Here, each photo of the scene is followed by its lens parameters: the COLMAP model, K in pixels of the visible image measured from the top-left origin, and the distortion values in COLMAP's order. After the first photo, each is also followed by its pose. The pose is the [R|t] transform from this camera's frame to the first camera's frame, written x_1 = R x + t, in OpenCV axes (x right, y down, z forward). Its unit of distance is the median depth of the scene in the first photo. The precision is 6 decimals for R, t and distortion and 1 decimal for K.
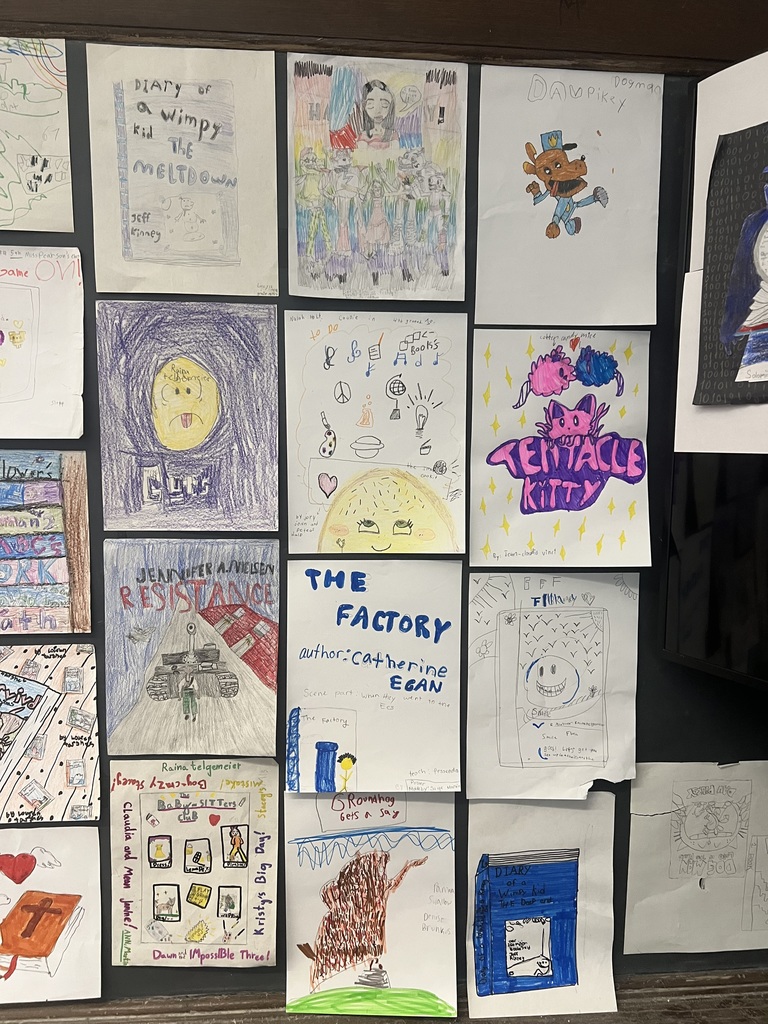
lens RADIAL K [[775.0, 0, 381.3], [0, 775.0, 515.5], [0, 0, 1]] dist [0.032466, -0.049076]
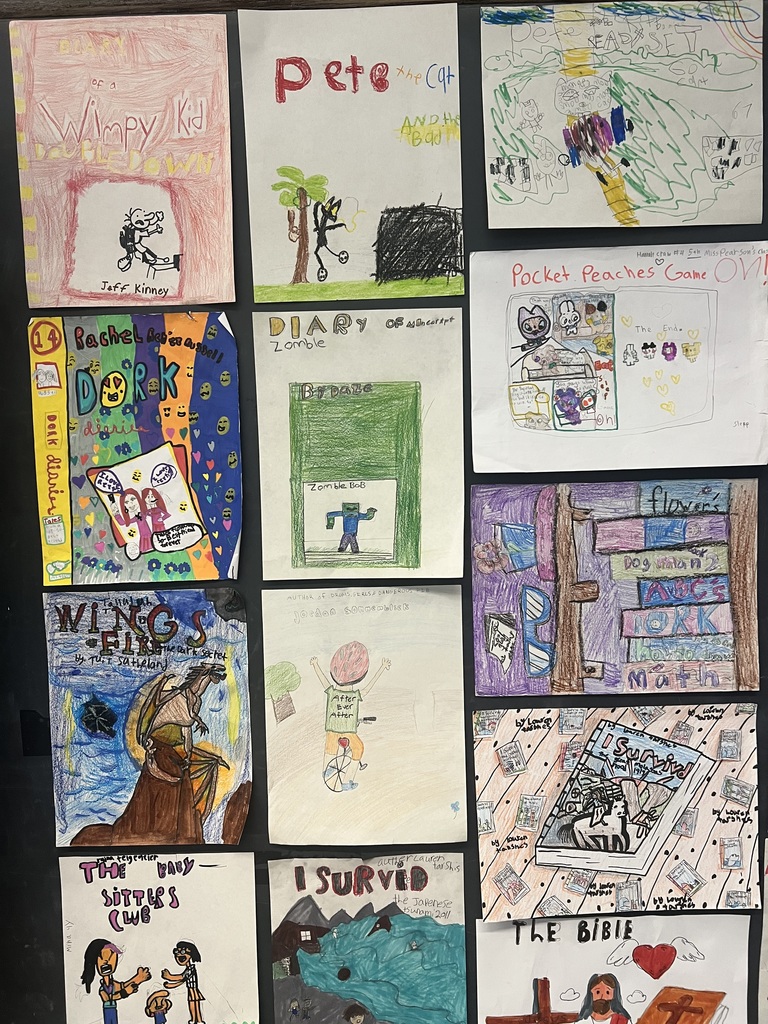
lens RADIAL K [[775.0, 0, 379.2], [0, 775.0, 509.7], [0, 0, 1]] dist [0.032466, -0.049076]
pose [[0.993980, -0.026833, -0.106222, -0.685775], [0.025611, 0.999589, -0.012854, -0.047052], [0.106523, 0.010056, 0.994259, 0.103593]]
